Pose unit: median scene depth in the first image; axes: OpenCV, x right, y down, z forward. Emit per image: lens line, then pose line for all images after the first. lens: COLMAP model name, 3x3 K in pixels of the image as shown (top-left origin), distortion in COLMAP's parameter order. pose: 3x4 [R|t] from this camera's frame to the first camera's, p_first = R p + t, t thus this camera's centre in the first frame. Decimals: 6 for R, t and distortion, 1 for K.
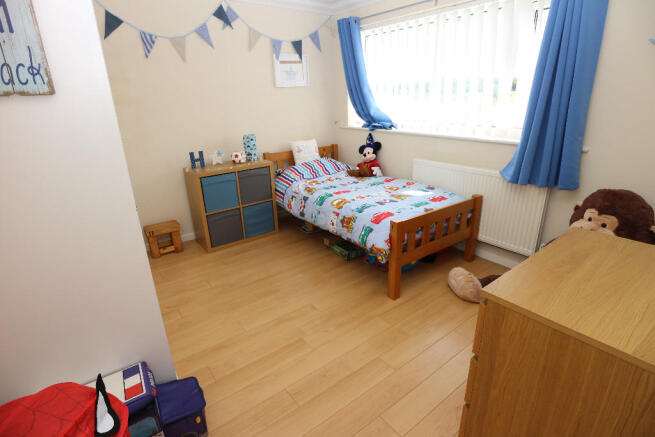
lens RADIAL K [[337.2, 0, 327.5], [0, 337.2, 218.5], [0, 0, 1]] dist [-0.029585, 0.017534]
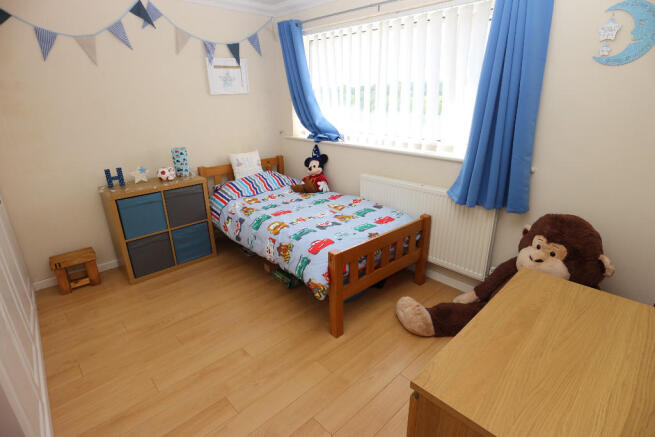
lens RADIAL K [[337.2, 0, 327.5], [0, 337.2, 218.5], [0, 0, 1]] dist [-0.029585, 0.017534]
pose [[0.993938, -0.022934, 0.107522, 0.064000], [0.023414, 0.999721, -0.003199, -0.055173], [-0.107419, 0.005697, 0.994198, 0.084390]]
